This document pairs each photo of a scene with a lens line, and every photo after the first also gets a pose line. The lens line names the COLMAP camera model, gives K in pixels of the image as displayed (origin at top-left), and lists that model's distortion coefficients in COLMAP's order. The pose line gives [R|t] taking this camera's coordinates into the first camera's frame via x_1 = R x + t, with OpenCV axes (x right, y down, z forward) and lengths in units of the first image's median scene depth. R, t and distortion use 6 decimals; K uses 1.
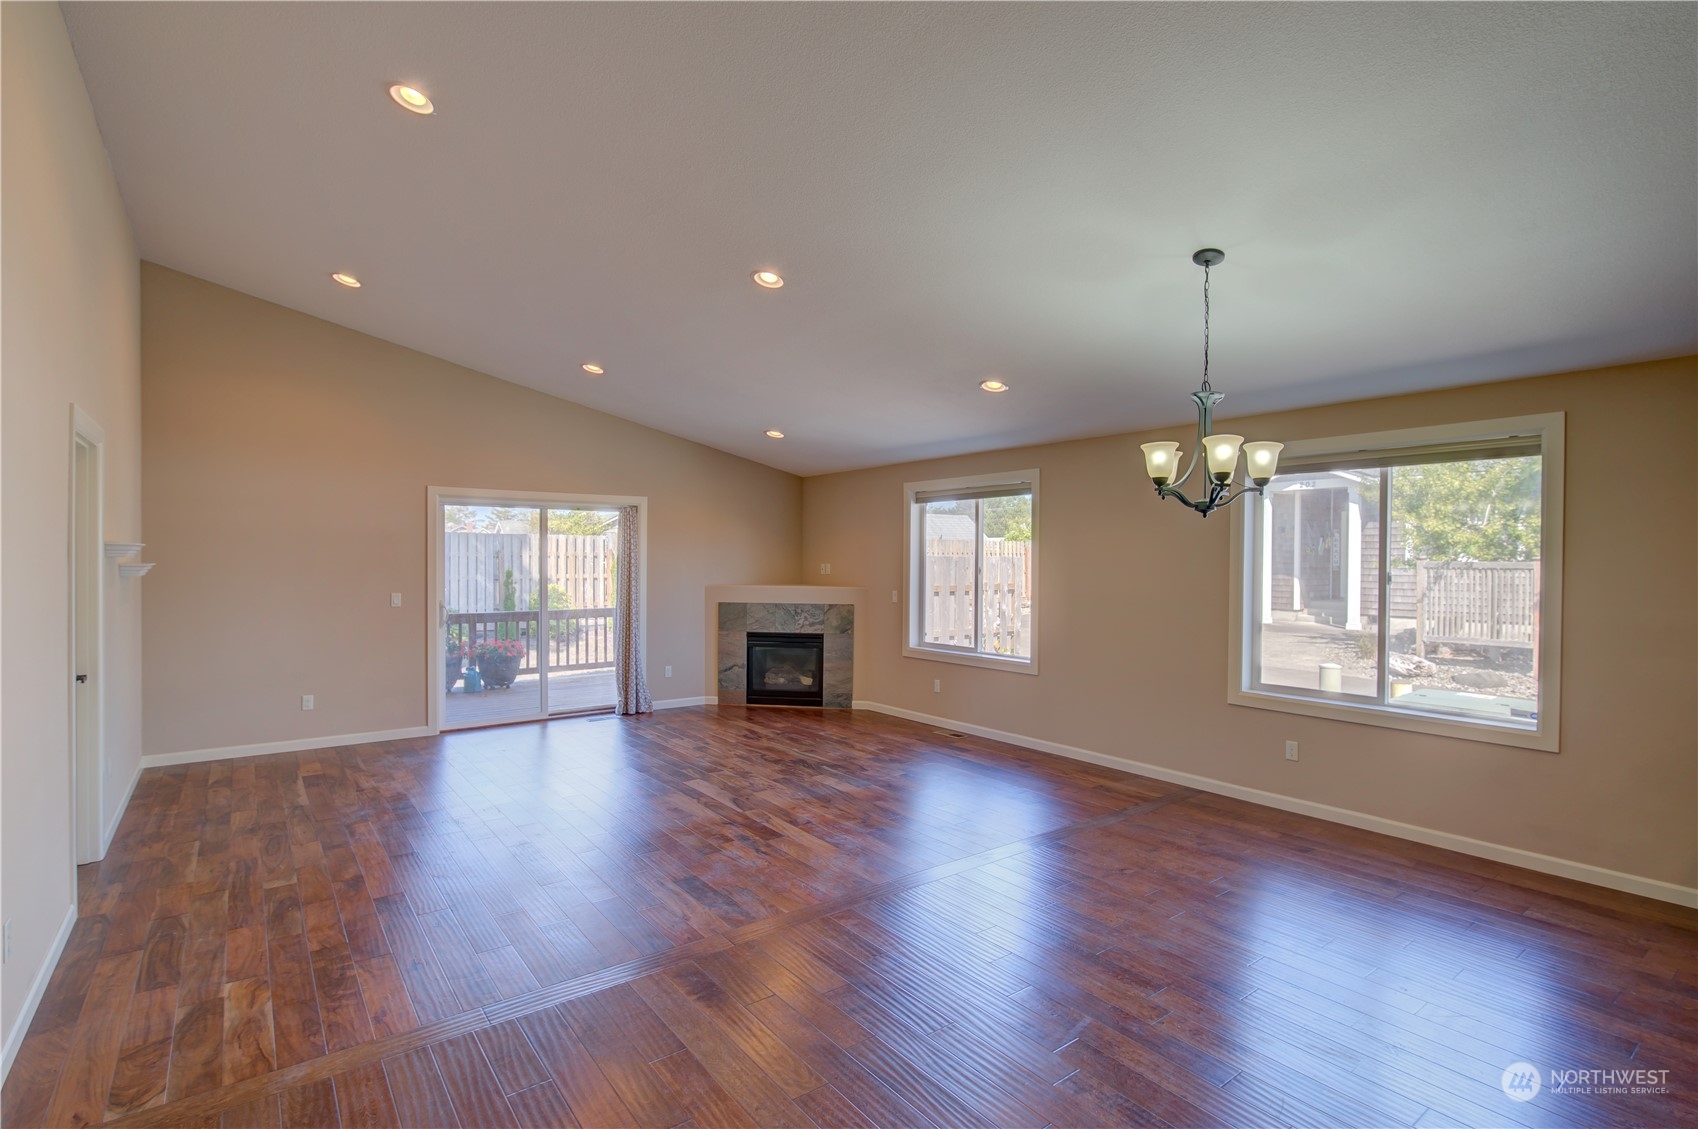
lens RADIAL K [[837.9, 0, 849.0], [0, 837.9, 564.5], [0, 0, 1]] dist [0.013621, 0.000169]
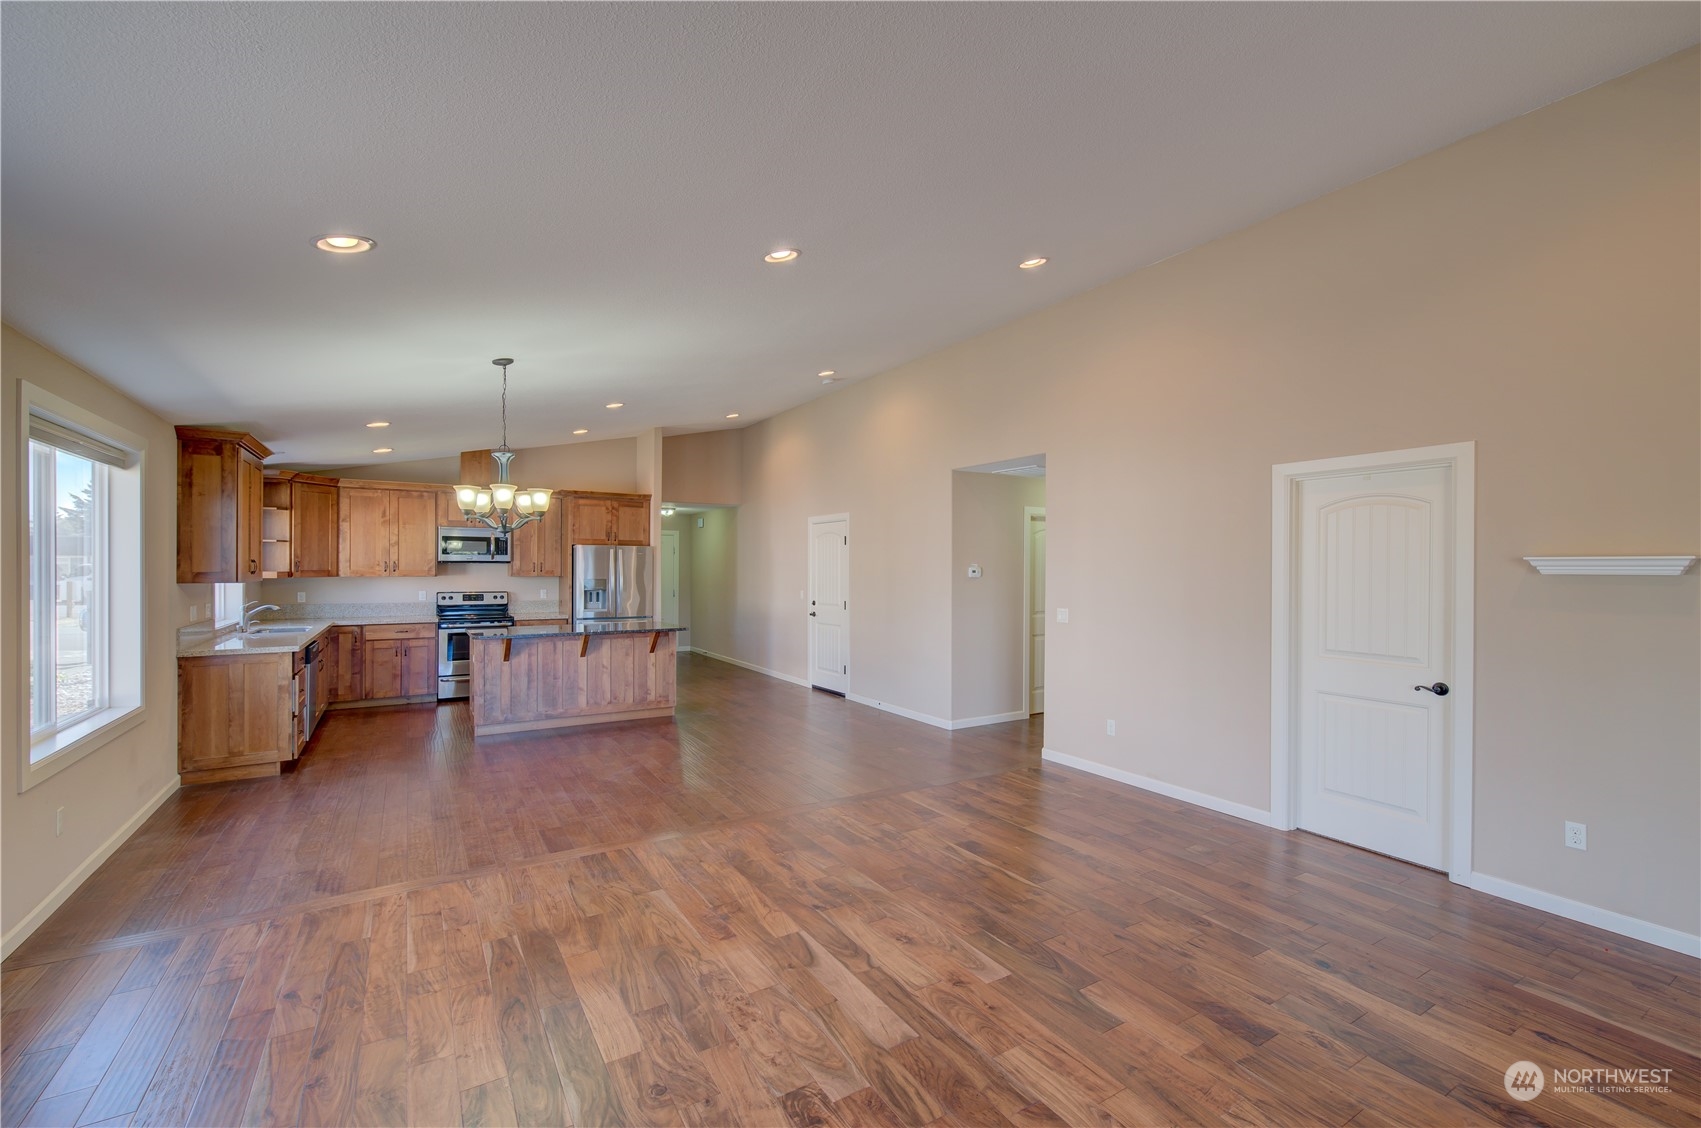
lens RADIAL K [[731.6, 0, 850.5], [0, 731.6, 564.0], [0, 0, 1]] dist [-0.001311, -0.000479]
pose [[-0.995494, -0.009534, 0.094347, -0.192701], [-0.009048, 0.999944, 0.005577, -0.011992], [-0.094394, 0.004698, -0.995524, 1.381222]]
